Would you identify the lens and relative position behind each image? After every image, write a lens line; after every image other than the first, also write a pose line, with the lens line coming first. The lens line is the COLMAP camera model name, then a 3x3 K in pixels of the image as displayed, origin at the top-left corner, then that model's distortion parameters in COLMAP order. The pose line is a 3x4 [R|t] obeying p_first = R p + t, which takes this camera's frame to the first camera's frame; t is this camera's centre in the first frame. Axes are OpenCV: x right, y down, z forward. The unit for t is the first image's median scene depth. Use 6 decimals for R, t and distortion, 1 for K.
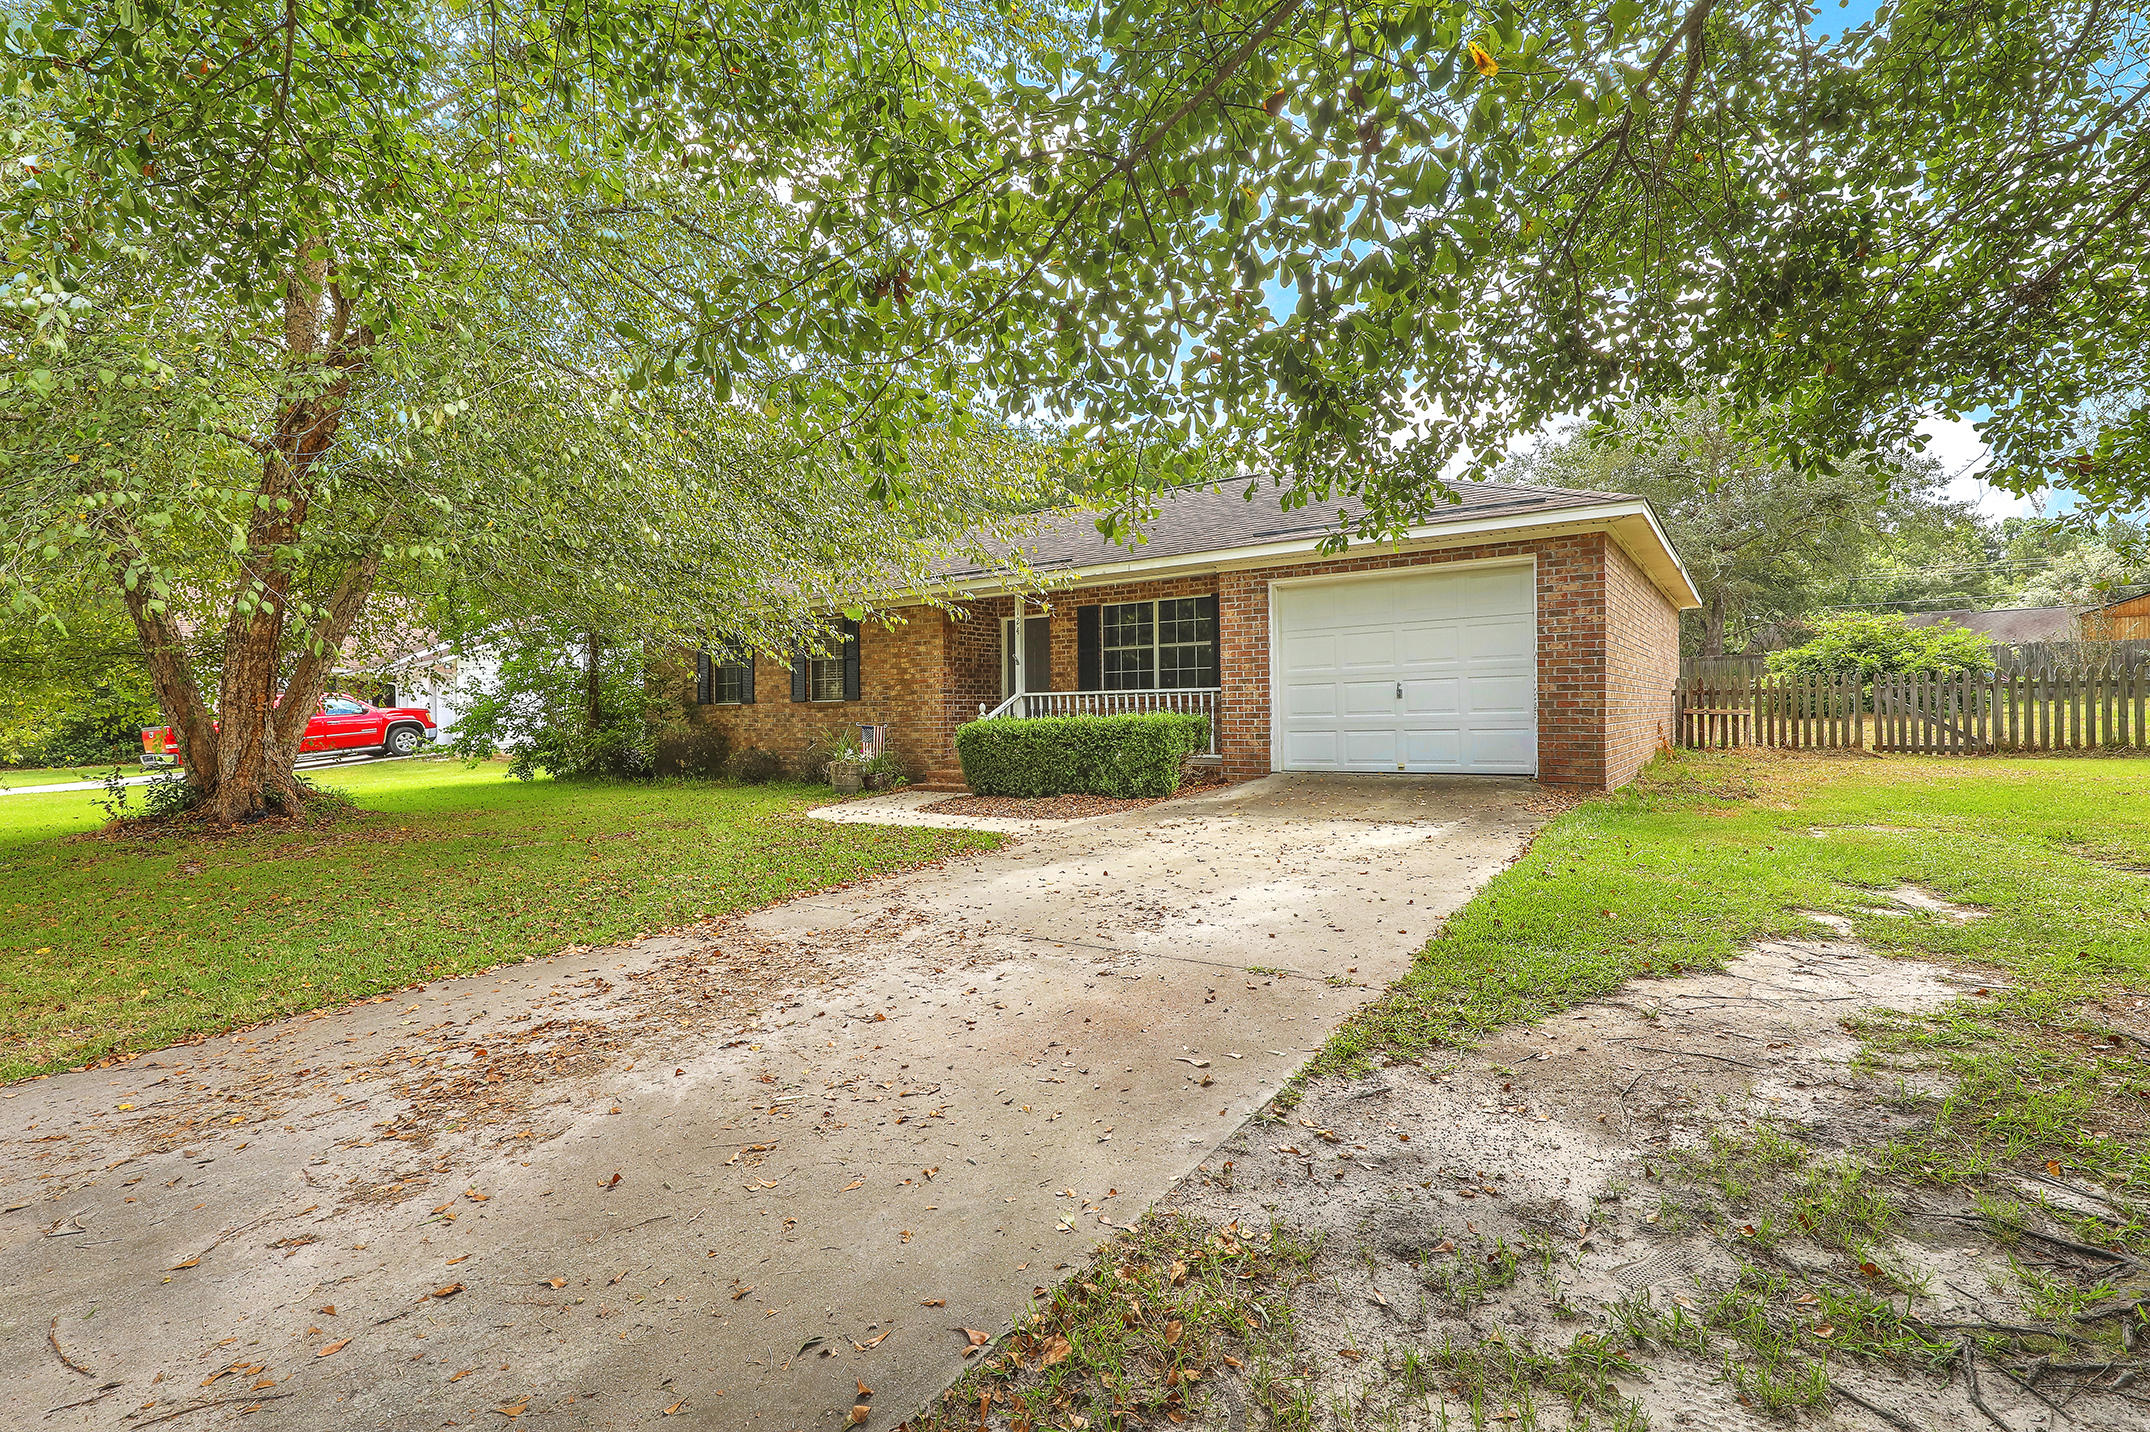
lens RADIAL K [[902.3, 0, 1075.0], [0, 902.3, 716.0], [0, 0, 1]] dist [-0.009034, -0.000097]
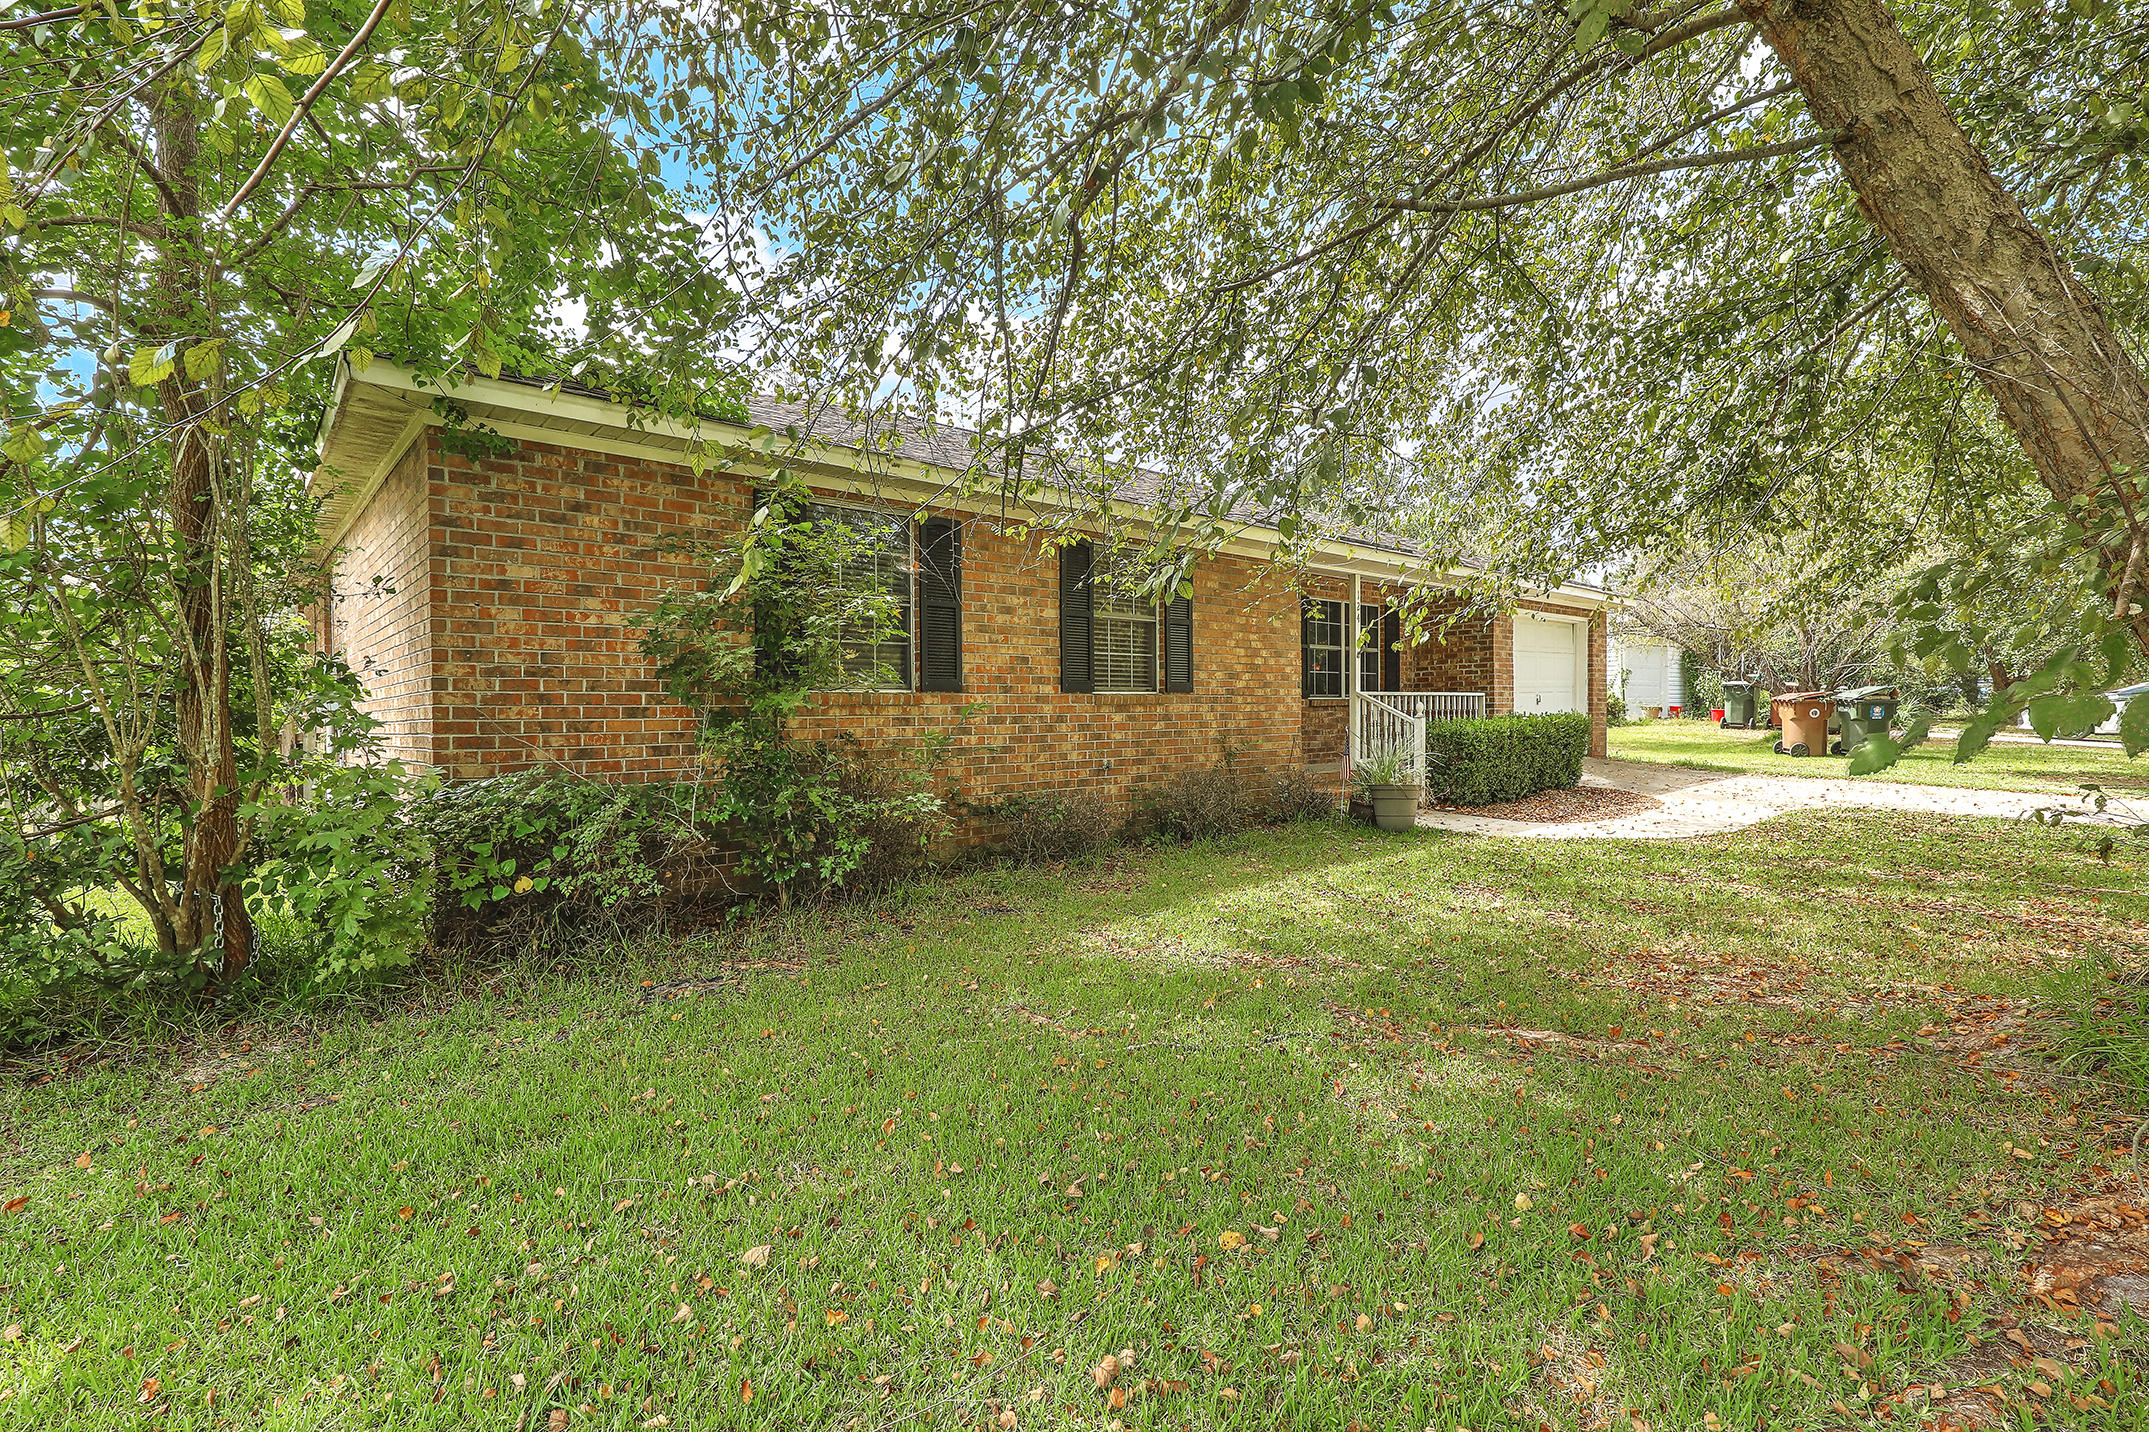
lens RADIAL K [[966.2, 0, 1080.4], [0, 966.2, 718.0], [0, 0, 1]] dist [-0.000056, 0.000125]
pose [[0.258152, 0.003936, 0.966096, -1.218118], [0.007515, 0.999953, -0.006082, 0.003851], [-0.966075, 0.008830, 0.258110, 1.232280]]
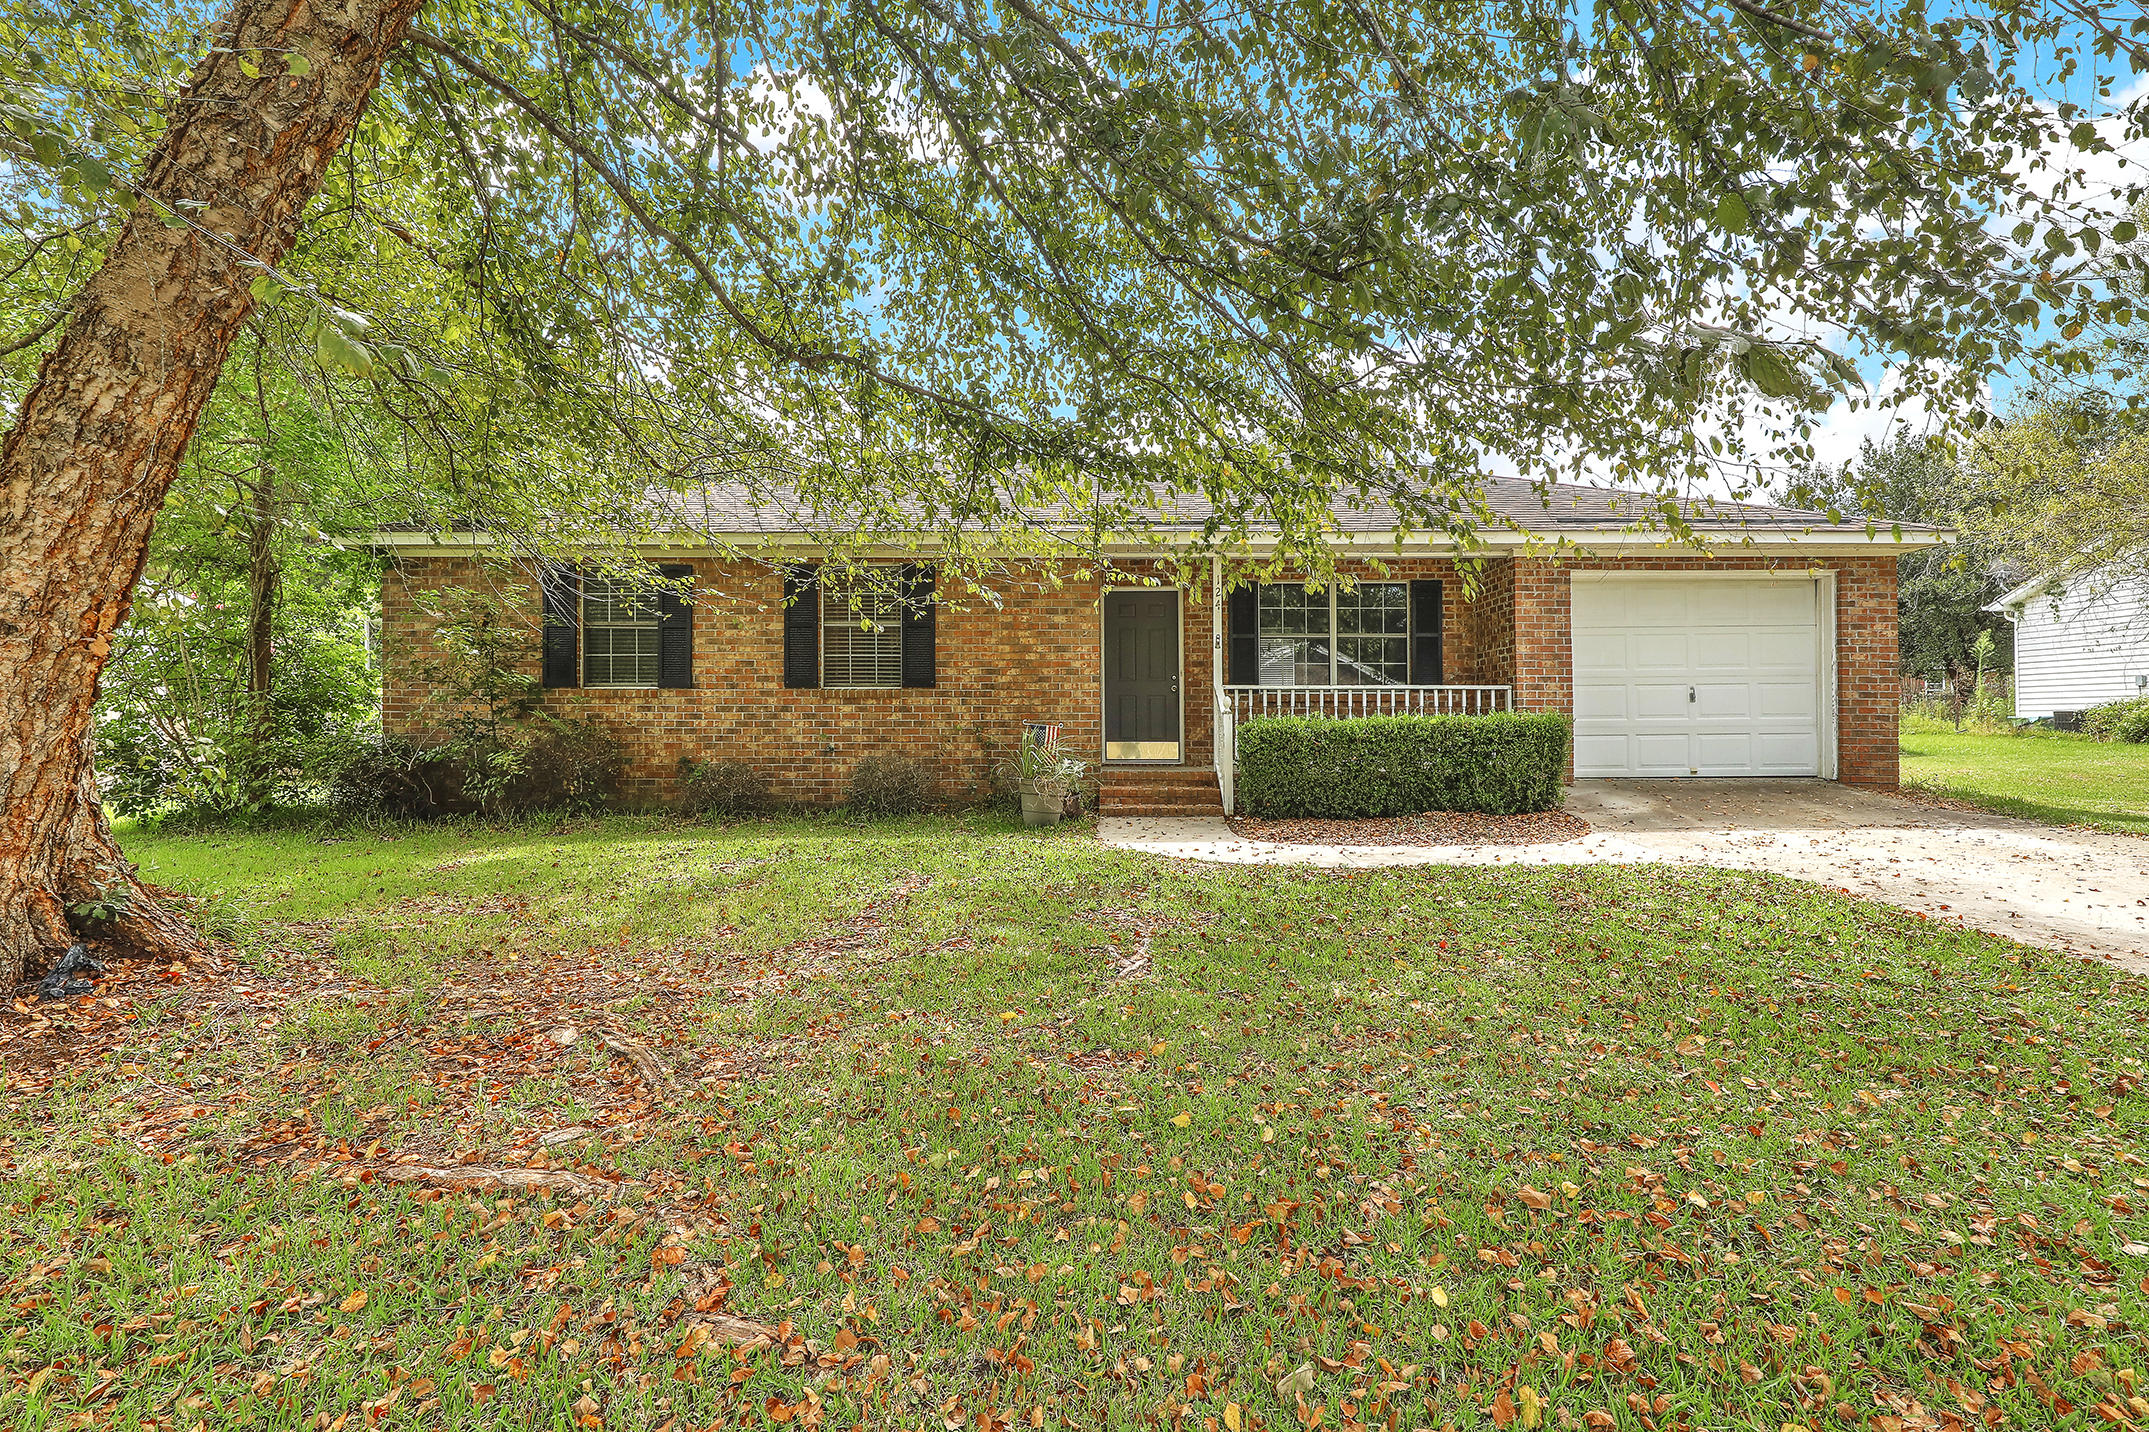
lens RADIAL K [[973.0, 0, 1081.8], [0, 973.0, 714.3], [0, 0, 1]] dist [0.004527, 0.000138]
pose [[0.842276, 0.015797, 0.538815, -0.741167], [-0.011844, 0.999872, -0.010801, 0.012497], [-0.538916, 0.002715, 0.842355, 0.432797]]
